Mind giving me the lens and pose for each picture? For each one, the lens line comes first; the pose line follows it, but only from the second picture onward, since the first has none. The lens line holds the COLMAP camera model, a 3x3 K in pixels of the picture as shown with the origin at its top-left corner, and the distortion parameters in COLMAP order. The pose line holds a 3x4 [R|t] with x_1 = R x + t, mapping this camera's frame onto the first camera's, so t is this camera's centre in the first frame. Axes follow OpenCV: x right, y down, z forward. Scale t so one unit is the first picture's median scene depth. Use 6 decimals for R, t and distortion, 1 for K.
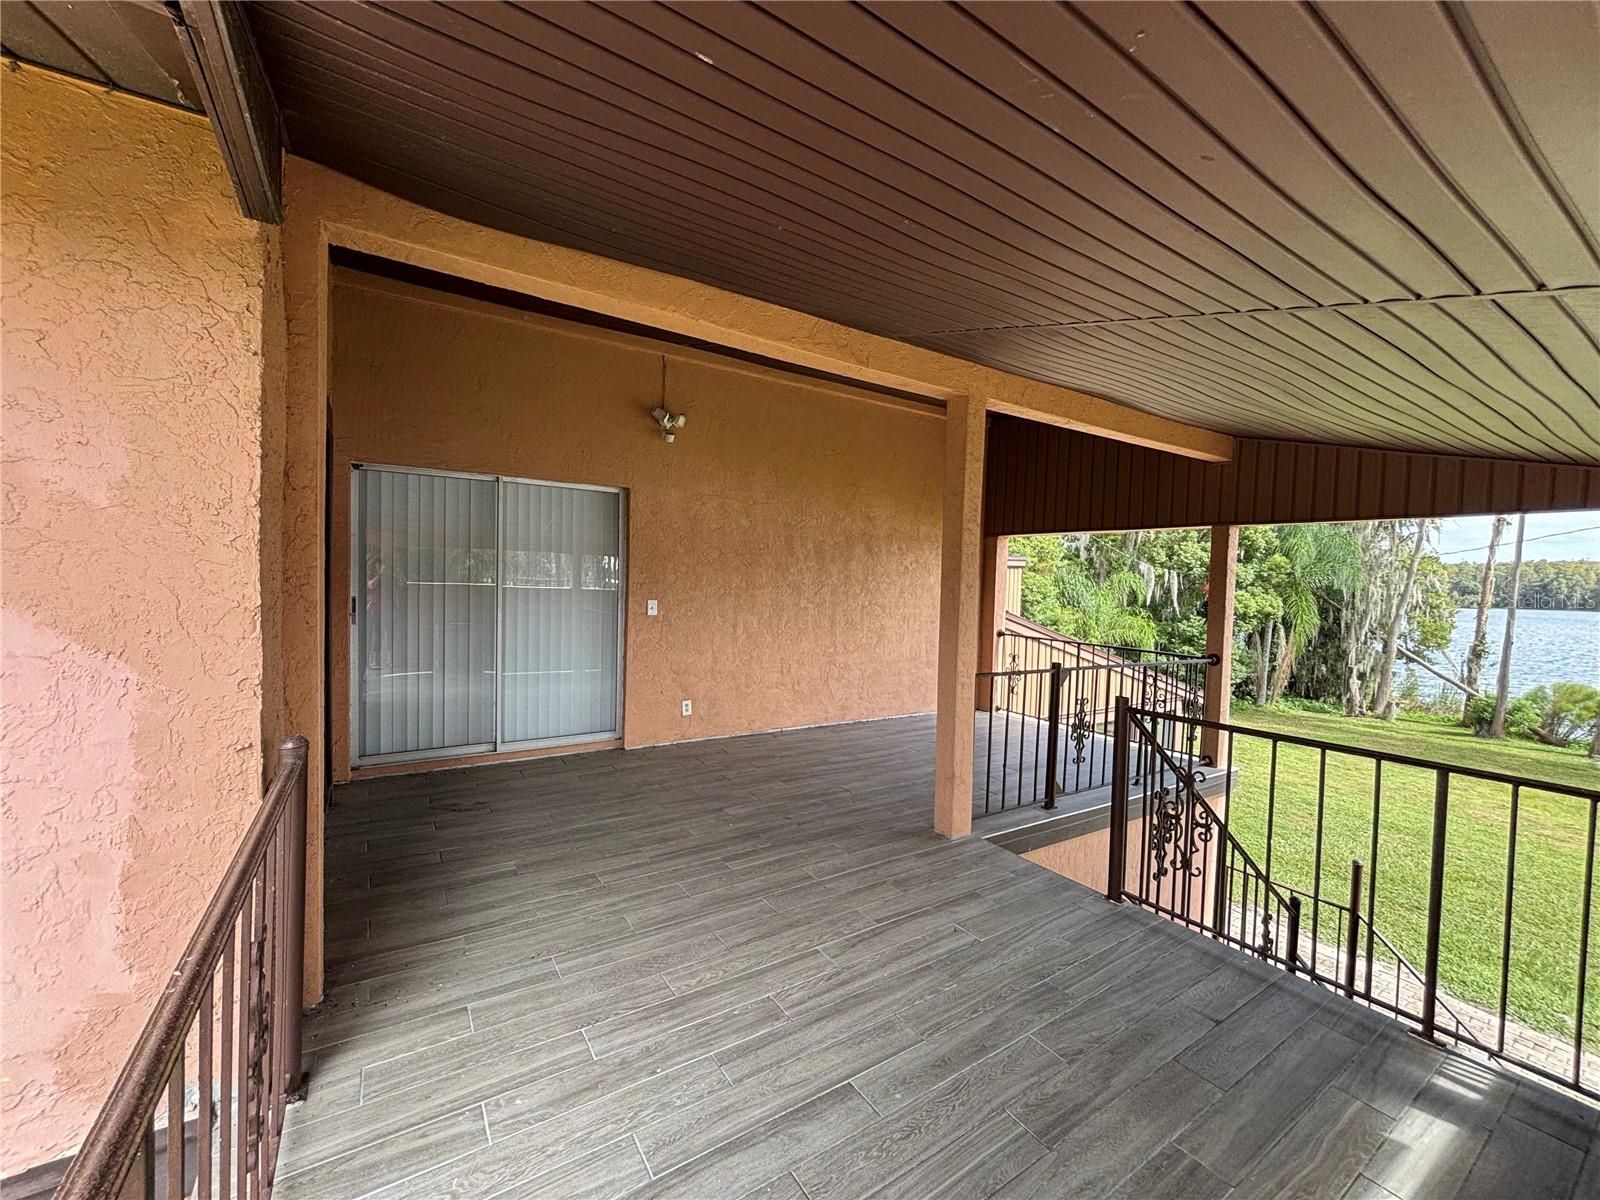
lens RADIAL K [[646.2, 0, 794.7], [0, 646.2, 601.7], [0, 0, 1]] dist [0.006308, -0.002127]
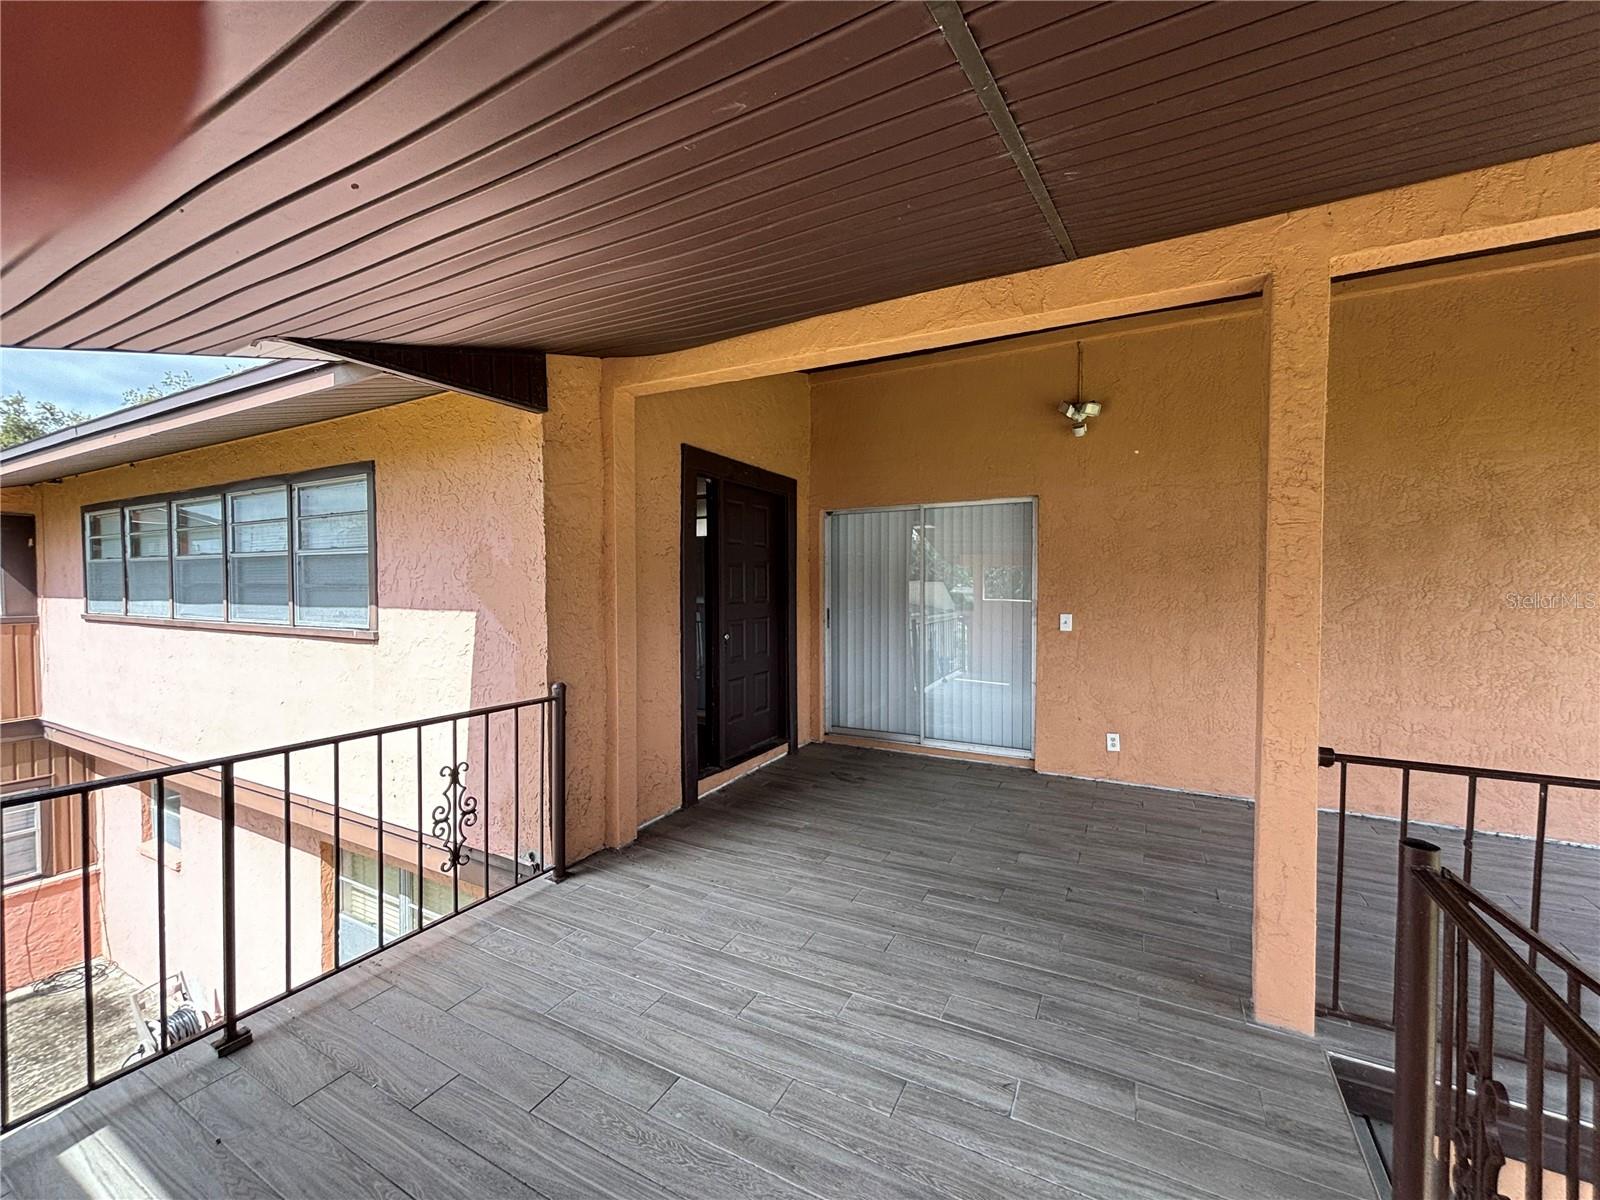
lens RADIAL K [[646.2, 0, 798.1], [0, 646.2, 596.6], [0, 0, 1]] dist [0.006308, -0.002127]
pose [[0.488392, -0.009167, -0.872576, 0.558129], [-0.016490, 0.999669, -0.019733, -0.003679], [0.872469, 0.024026, 0.488079, 0.330577]]
